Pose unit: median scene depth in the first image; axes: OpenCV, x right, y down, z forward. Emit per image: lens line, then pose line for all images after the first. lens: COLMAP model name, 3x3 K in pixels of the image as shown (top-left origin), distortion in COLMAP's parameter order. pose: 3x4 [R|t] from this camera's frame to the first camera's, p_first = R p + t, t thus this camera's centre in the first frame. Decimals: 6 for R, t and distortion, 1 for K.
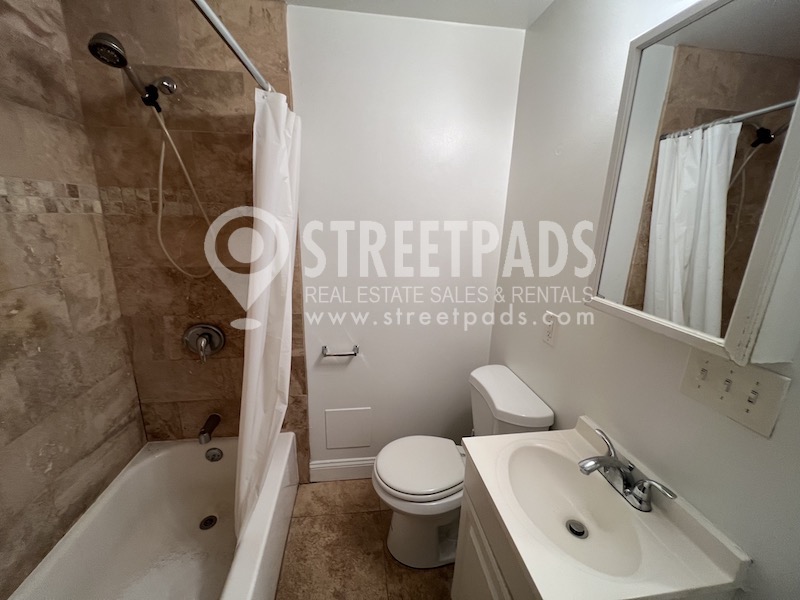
lens RADIAL K [[319.6, 0, 397.3], [0, 319.6, 298.0], [0, 0, 1]] dist [-0.001132, -0.000449]
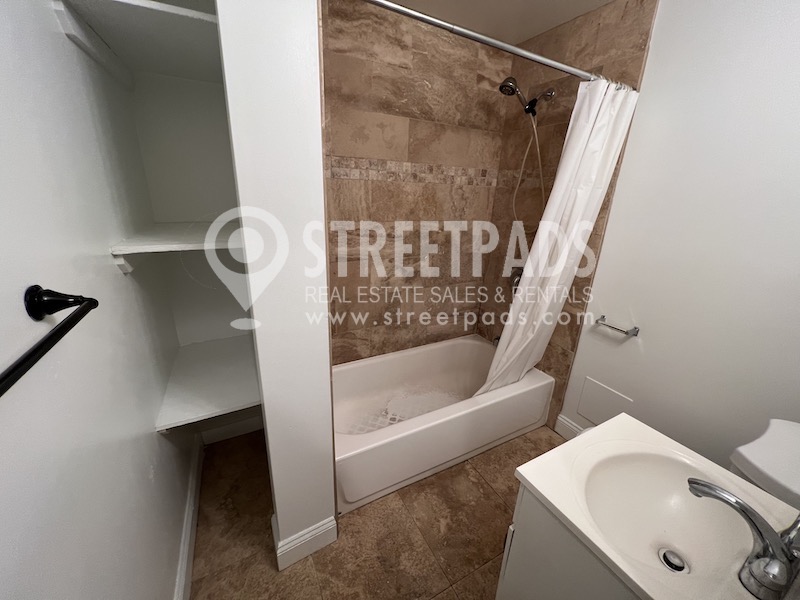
lens RADIAL K [[319.6, 0, 397.3], [0, 319.6, 298.0], [0, 0, 1]] dist [-0.001132, -0.000449]
pose [[0.346576, 0.288104, -0.892682, 0.595012], [-0.266369, 0.942715, 0.200836, 0.089794], [0.899407, 0.168178, 0.403464, -0.037362]]
